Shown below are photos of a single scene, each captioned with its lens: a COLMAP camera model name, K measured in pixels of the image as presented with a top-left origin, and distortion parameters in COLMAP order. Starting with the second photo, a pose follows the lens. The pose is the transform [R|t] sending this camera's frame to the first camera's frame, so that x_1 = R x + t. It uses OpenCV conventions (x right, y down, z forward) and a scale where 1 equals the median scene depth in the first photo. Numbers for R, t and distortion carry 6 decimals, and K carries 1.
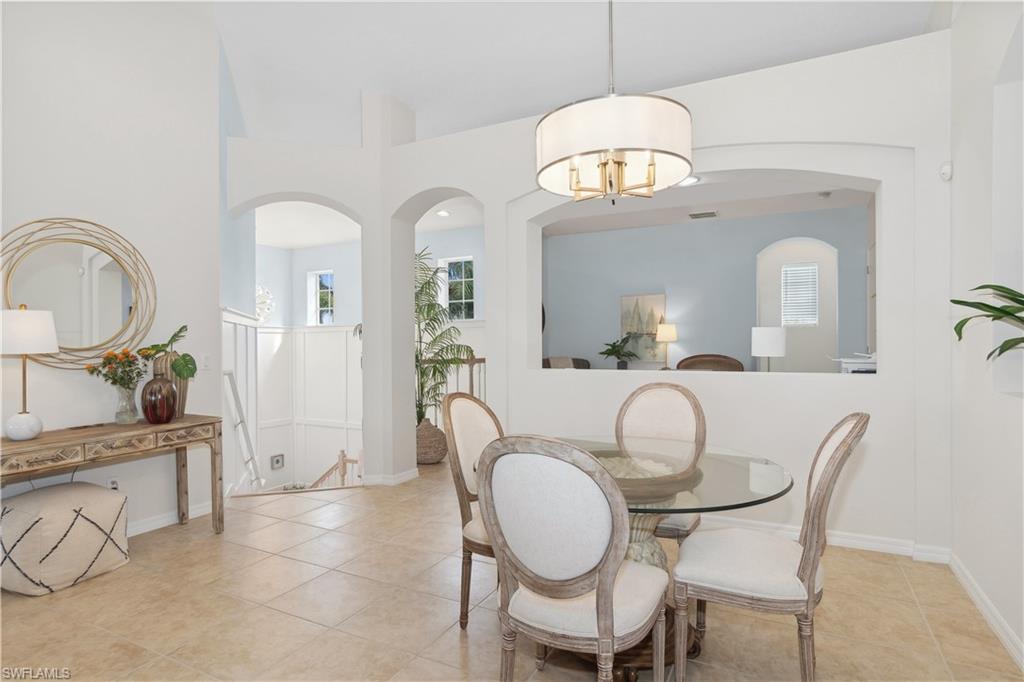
lens RADIAL K [[596.6, 0, 512.0], [0, 596.6, 341.0], [0, 0, 1]] dist [-0.007905, 0.034975]
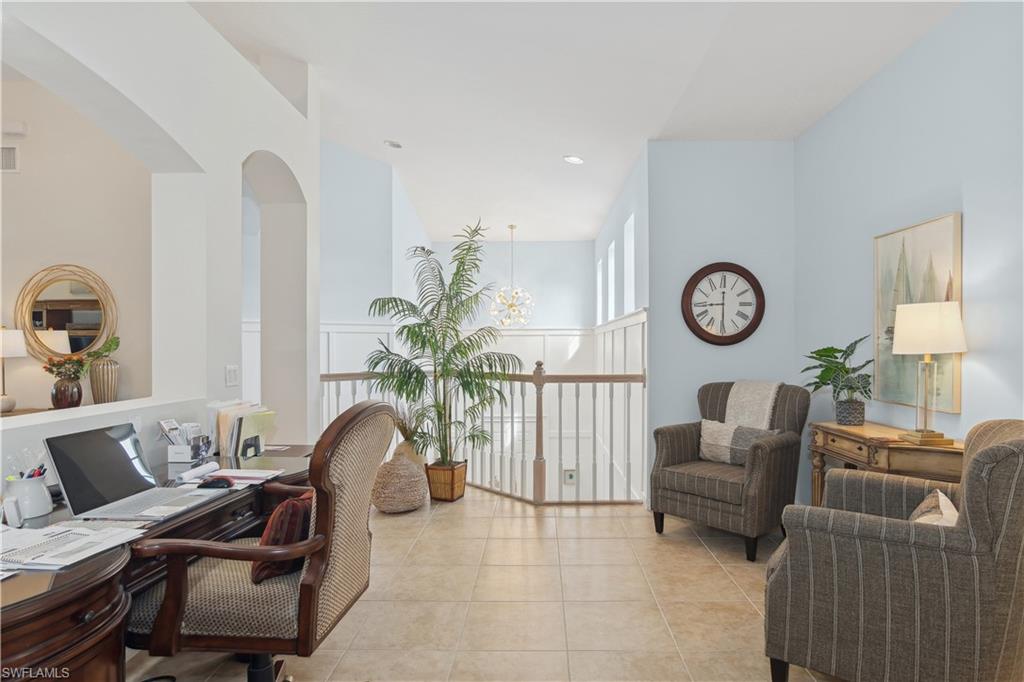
lens RADIAL K [[596.6, 0, 512.0], [0, 596.6, 341.0], [0, 0, 1]] dist [-0.007905, 0.034975]
pose [[0.396995, 0.001913, -0.917819, 0.464375], [0.002810, 0.999991, 0.003300, -0.008847], [0.917817, -0.003889, 0.396986, 0.635615]]
